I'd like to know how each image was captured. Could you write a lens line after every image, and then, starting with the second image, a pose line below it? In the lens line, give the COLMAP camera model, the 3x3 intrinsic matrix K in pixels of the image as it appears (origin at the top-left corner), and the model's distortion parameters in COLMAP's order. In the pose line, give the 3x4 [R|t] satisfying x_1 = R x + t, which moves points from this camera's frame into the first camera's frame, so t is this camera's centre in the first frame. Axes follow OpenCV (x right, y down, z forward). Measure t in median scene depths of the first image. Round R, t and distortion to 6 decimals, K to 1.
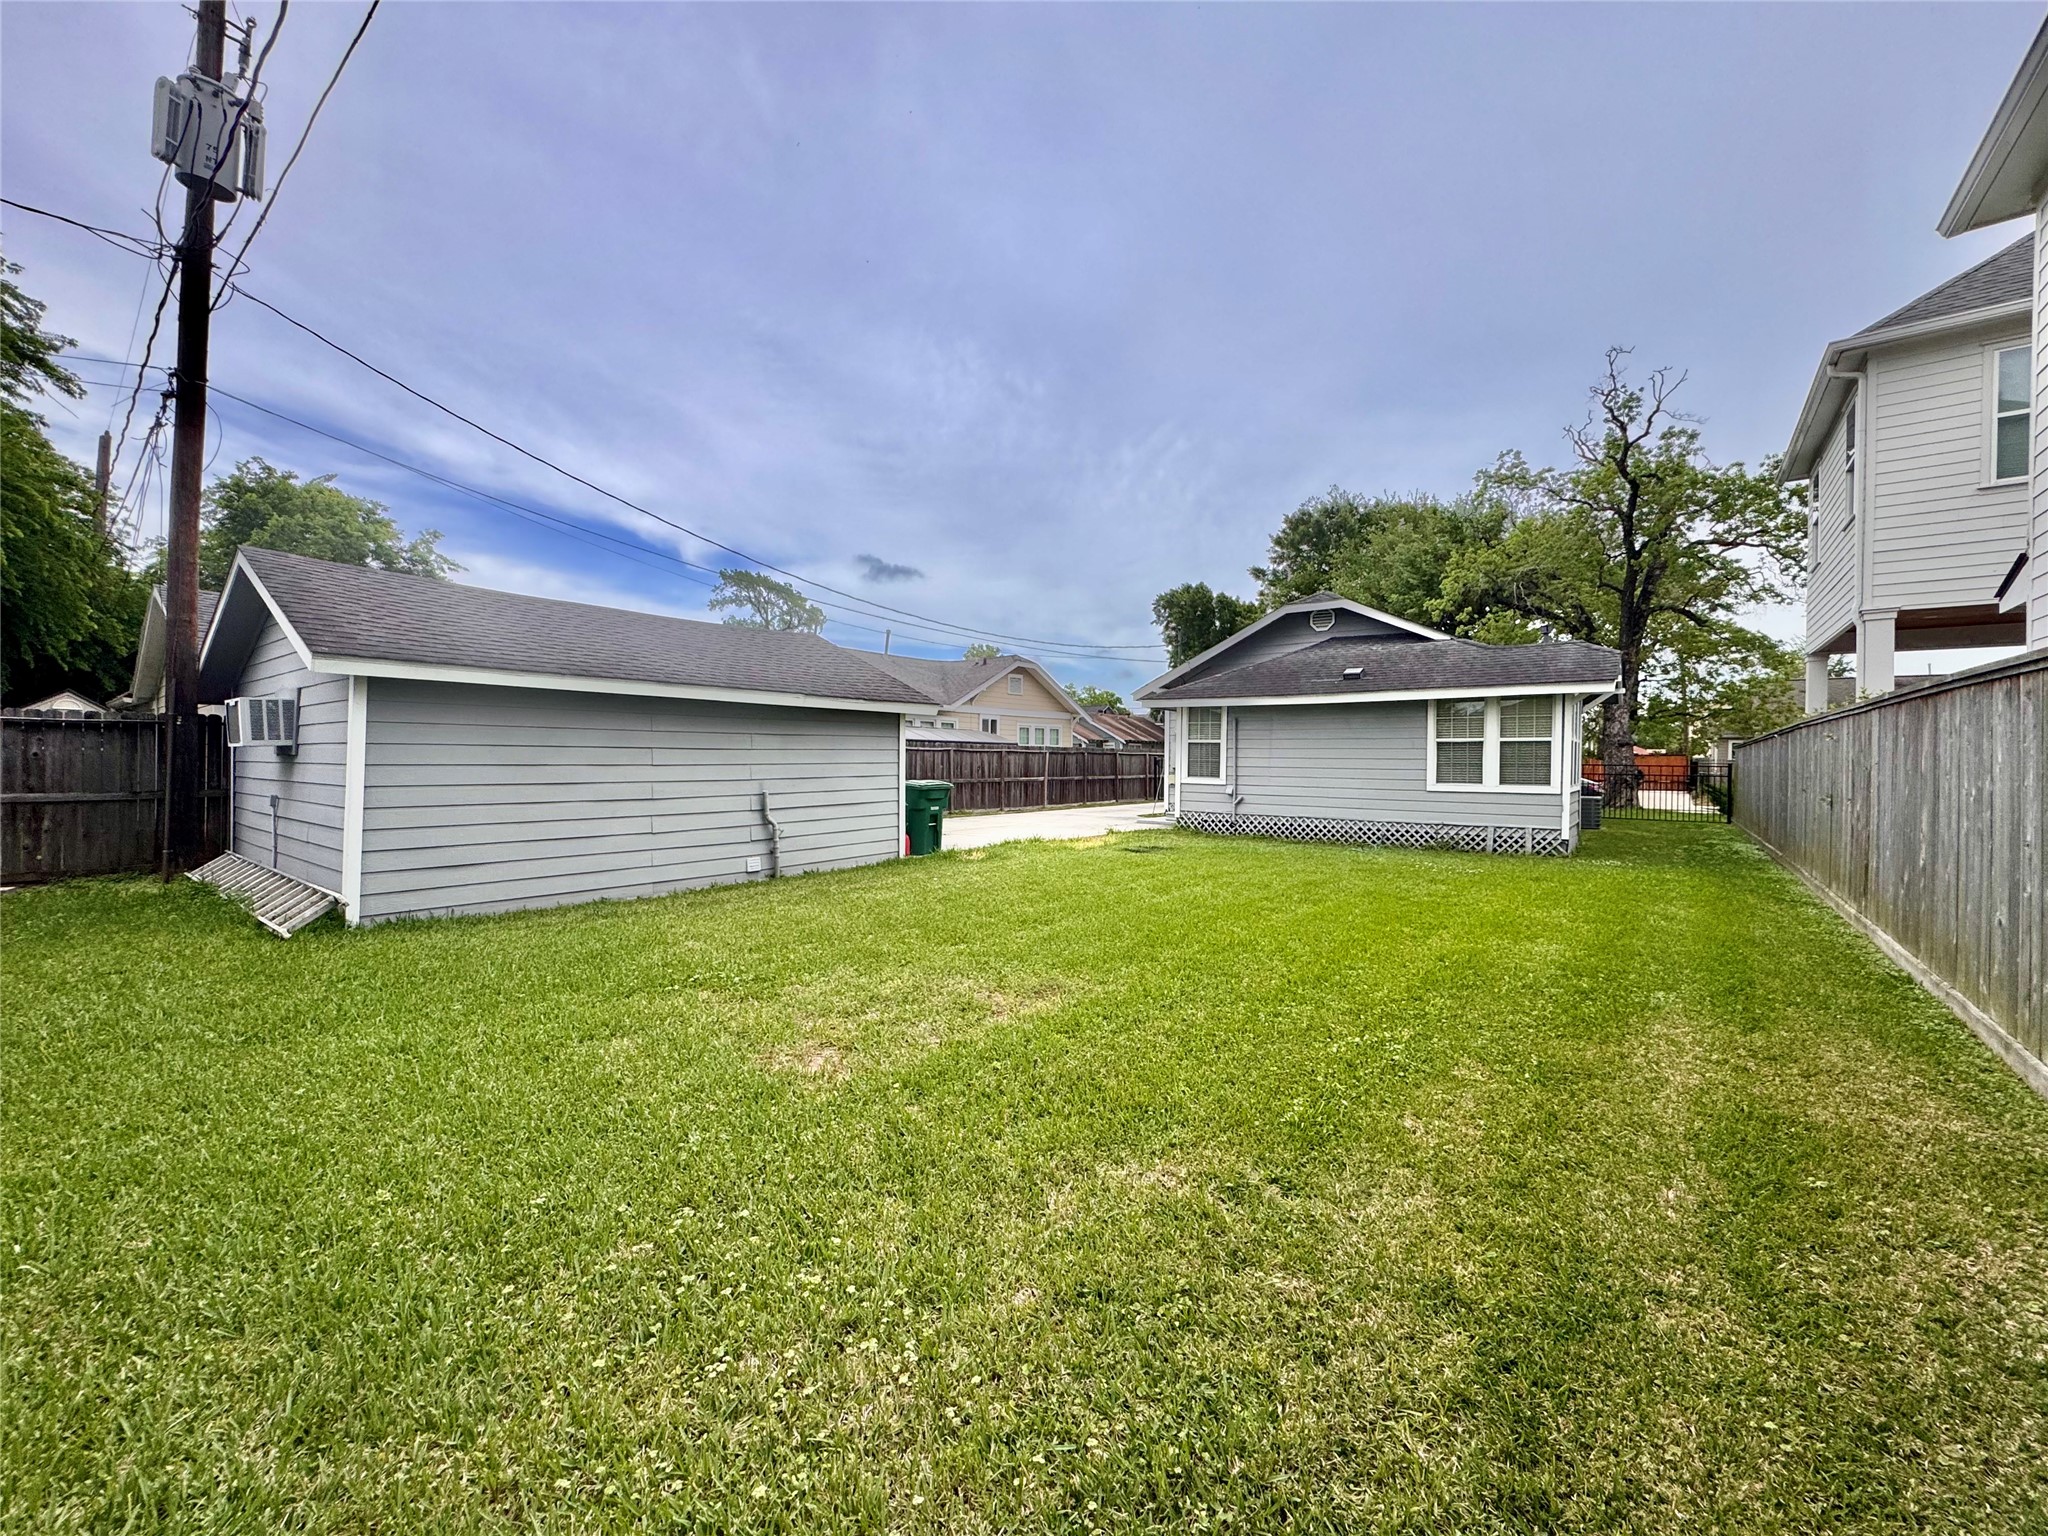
lens RADIAL K [[810.9, 0, 1023.0], [0, 810.9, 759.3], [0, 0, 1]] dist [-0.004479, 0.001204]
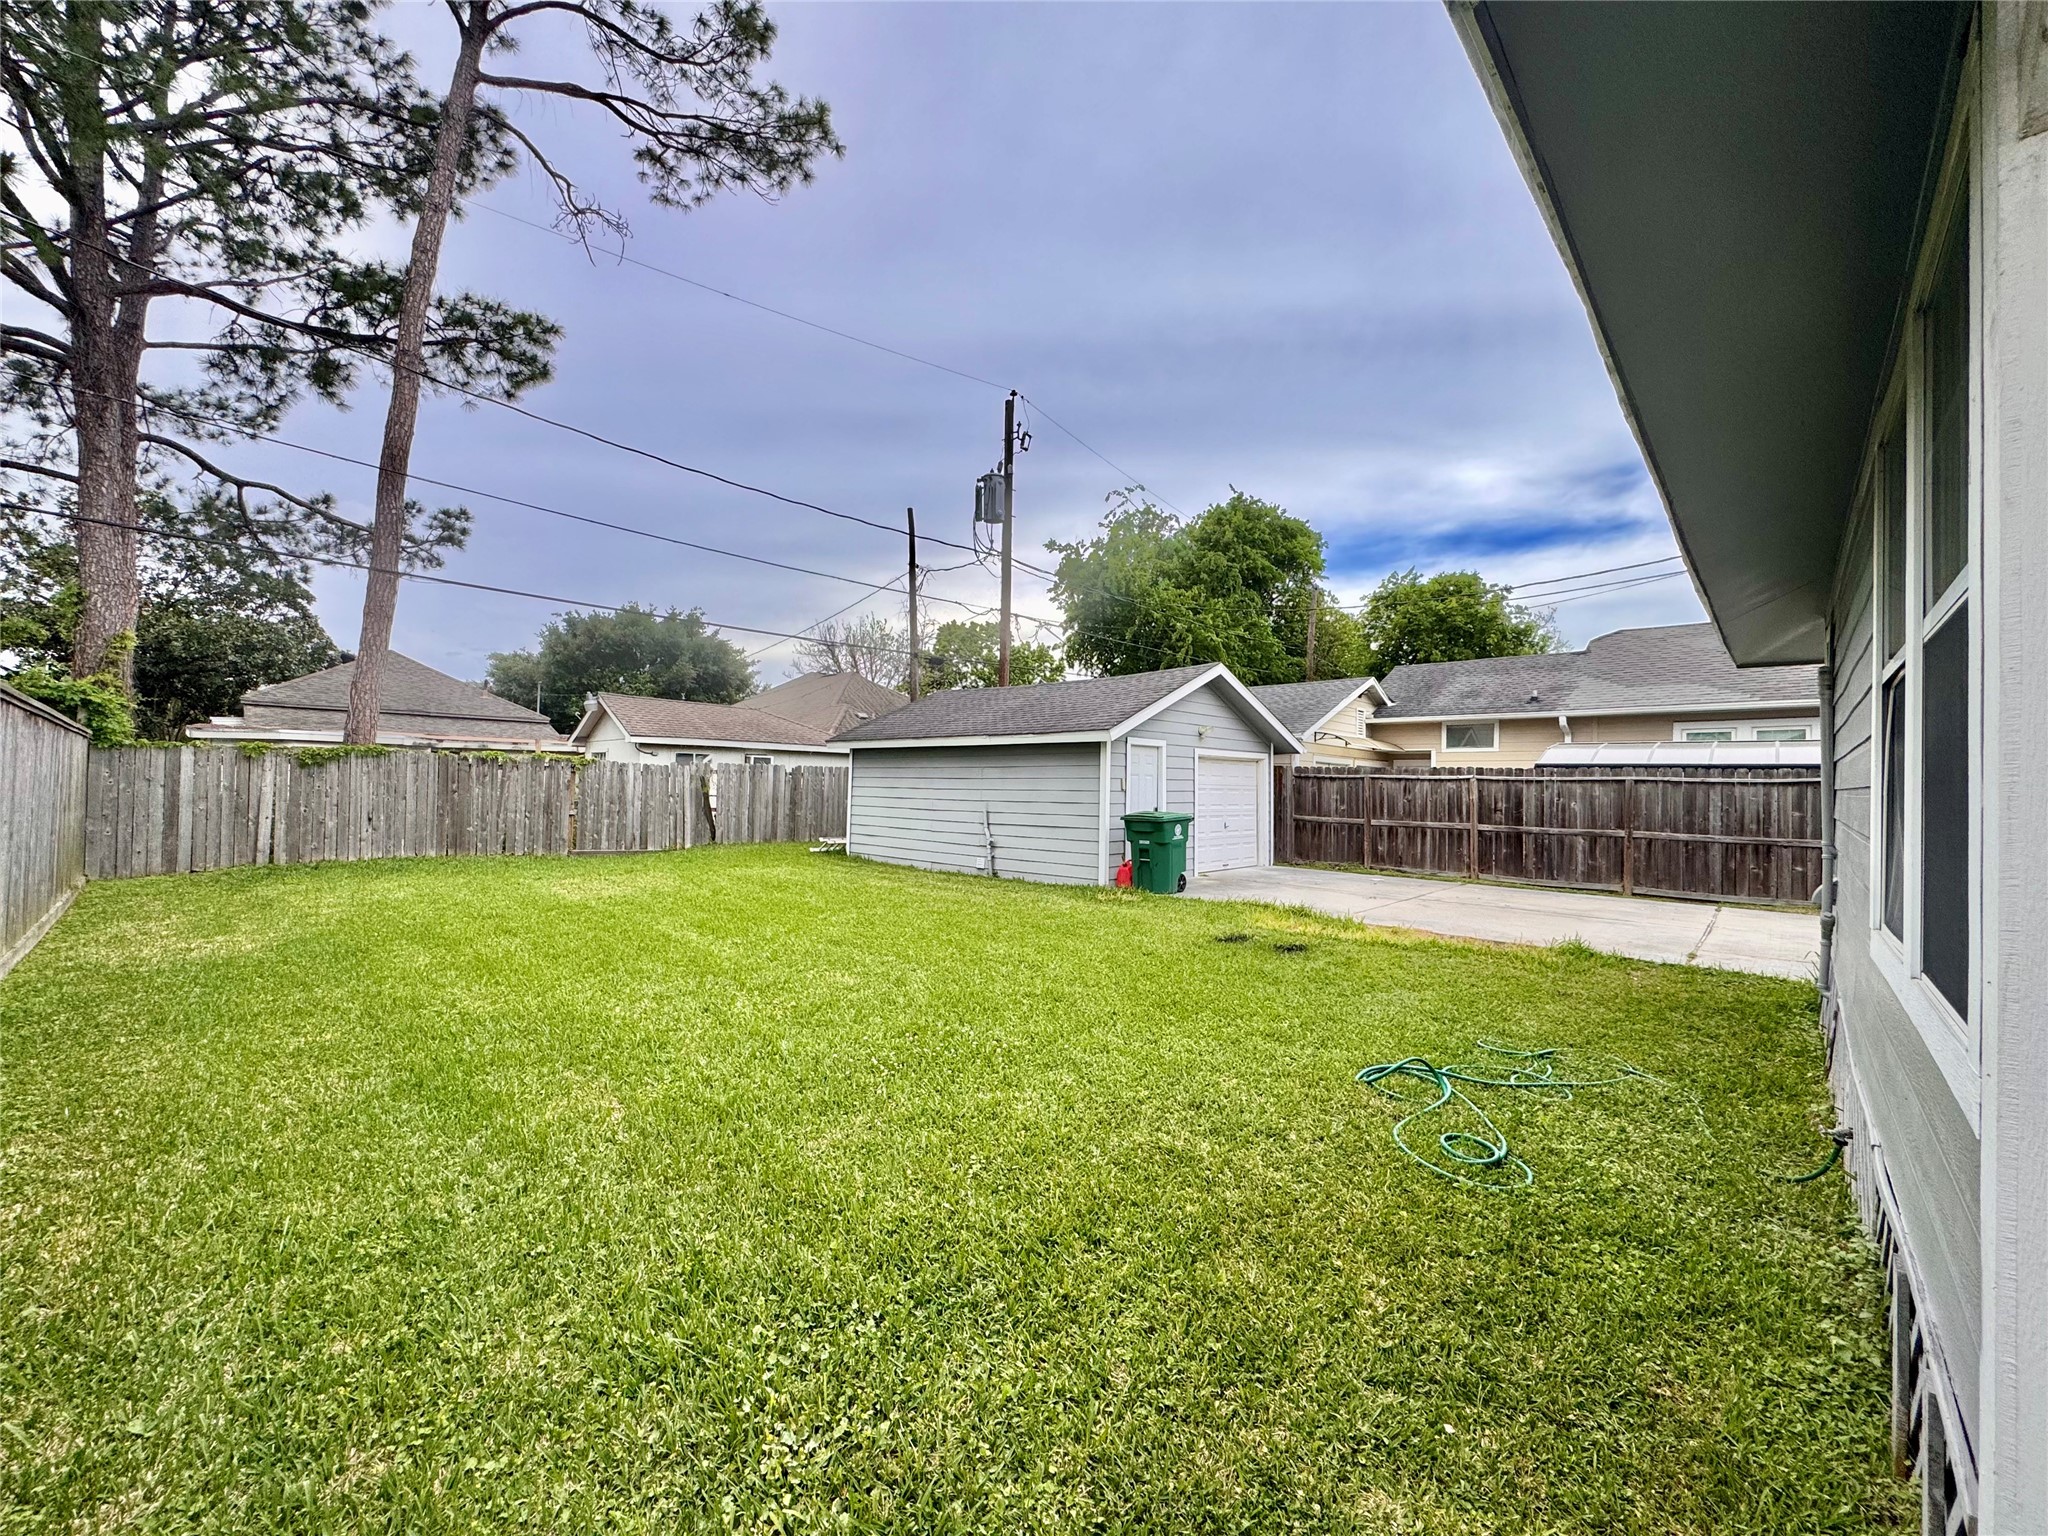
lens RADIAL K [[810.9, 0, 1027.8], [0, 810.9, 771.9], [0, 0, 1]] dist [-0.004479, 0.001204]
pose [[-0.077770, -0.018563, -0.996798, 1.017643], [-0.014126, 0.999747, -0.017516, -0.000665], [0.996871, 0.012718, -0.078013, 1.179332]]
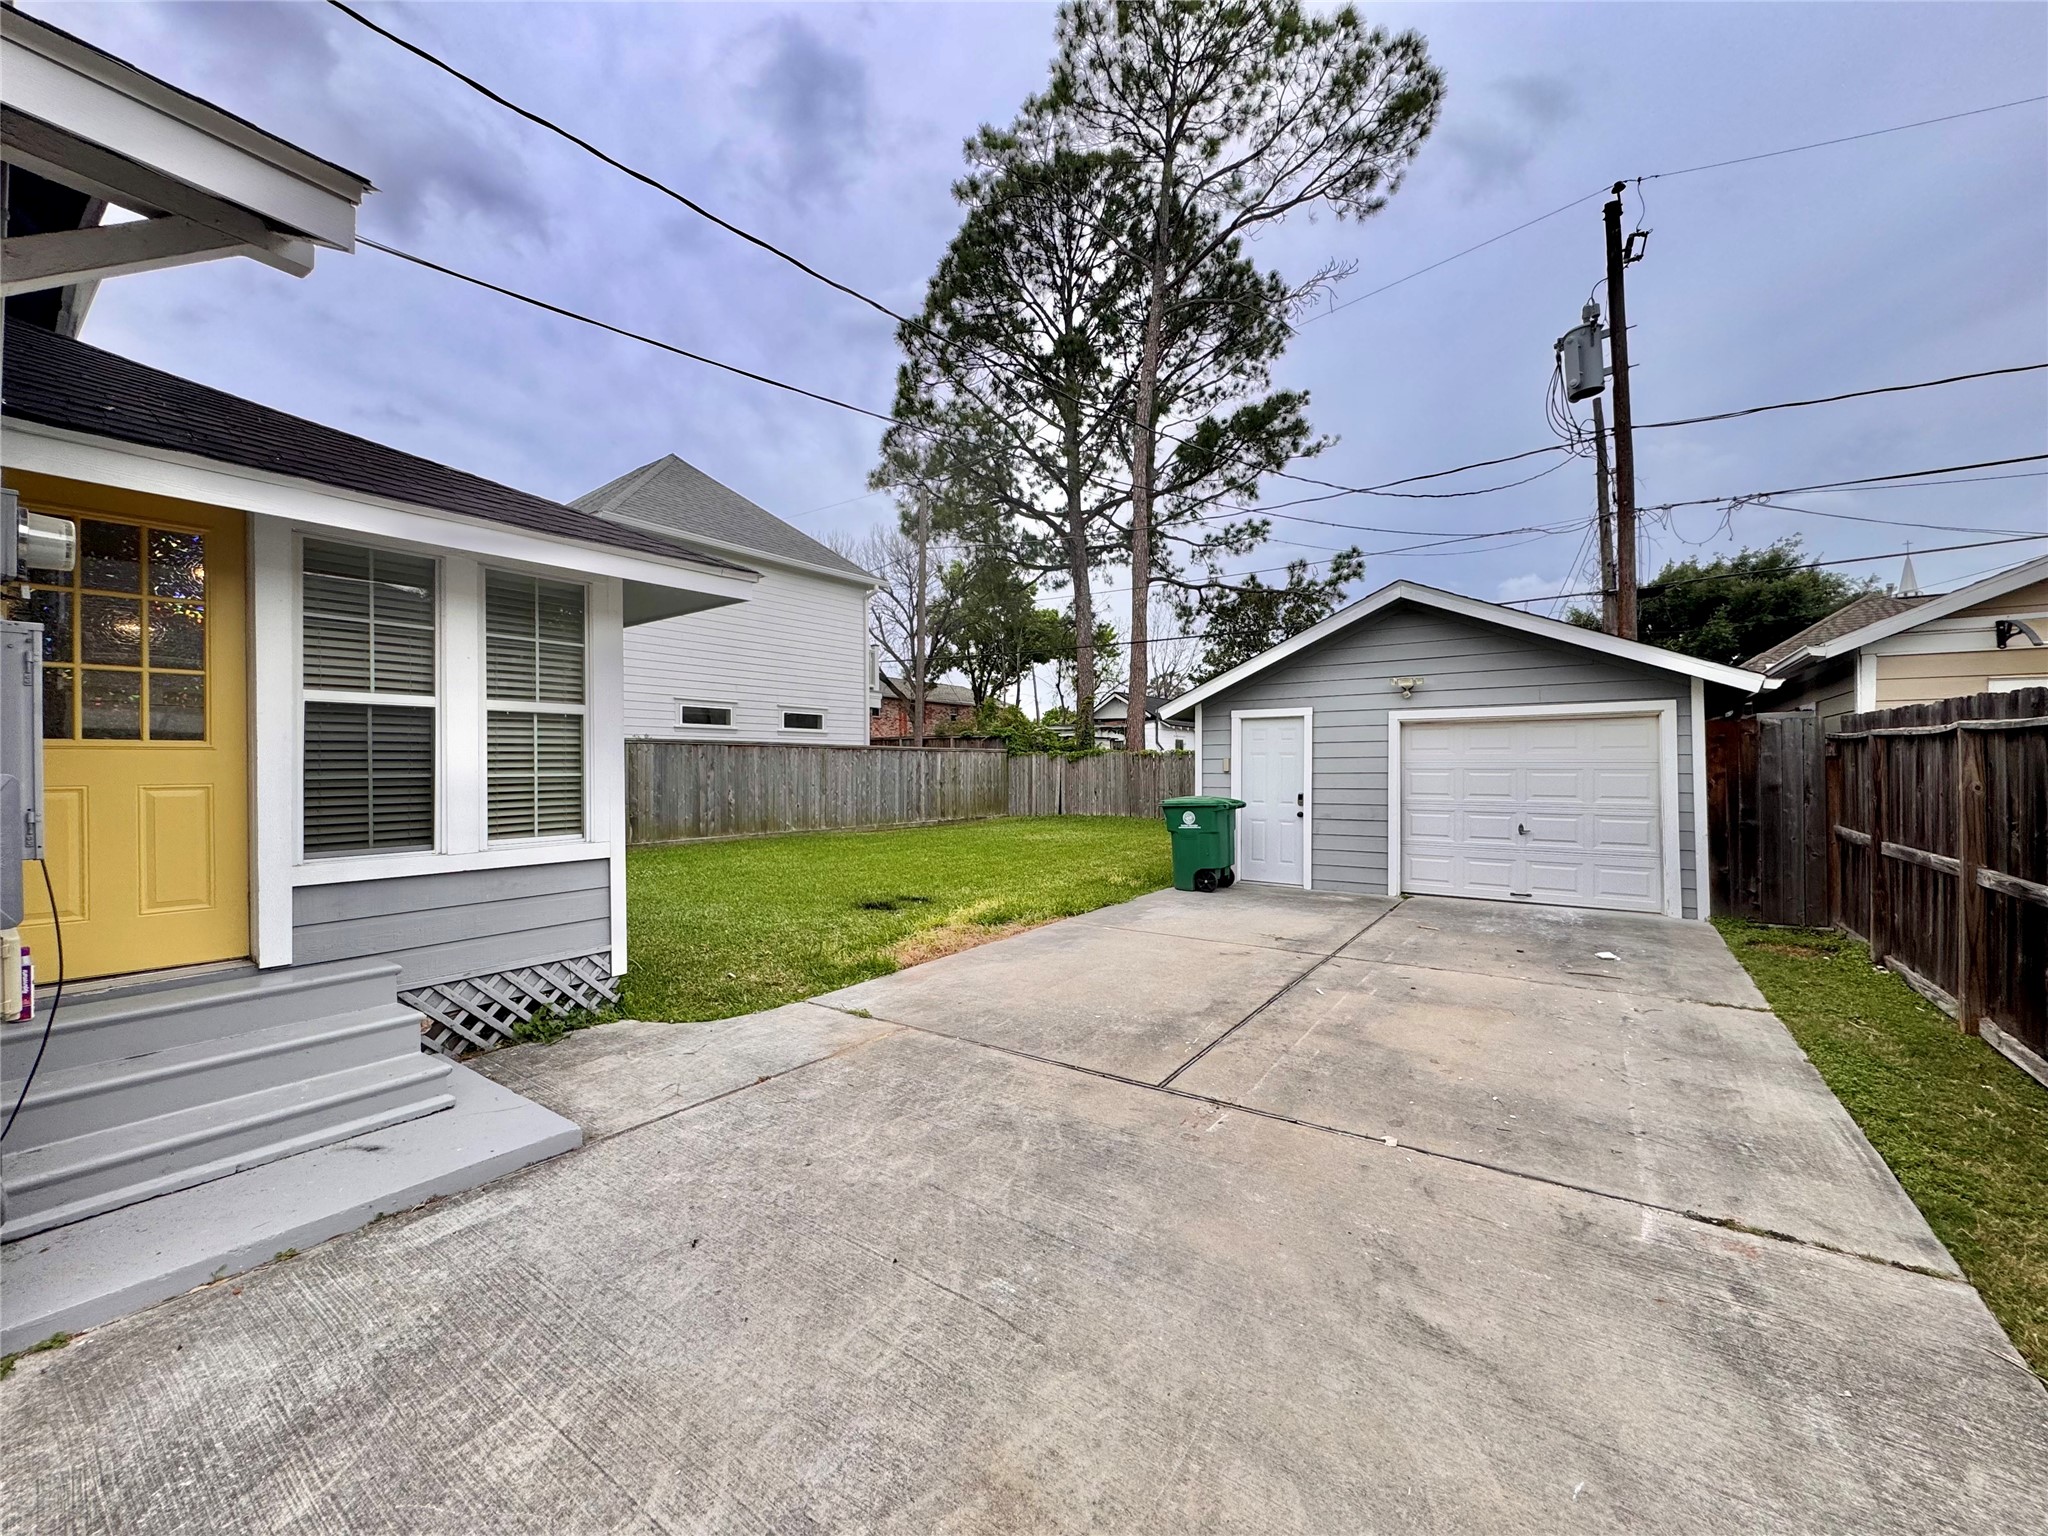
lens RADIAL K [[810.9, 0, 1025.8], [0, 810.9, 765.0], [0, 0, 1]] dist [-0.004479, 0.001204]
pose [[-0.997684, 0.003007, -0.067953, 0.435484], [0.003026, 0.999995, -0.000174, -0.005386], [0.067952, -0.000379, -0.997689, 1.881467]]
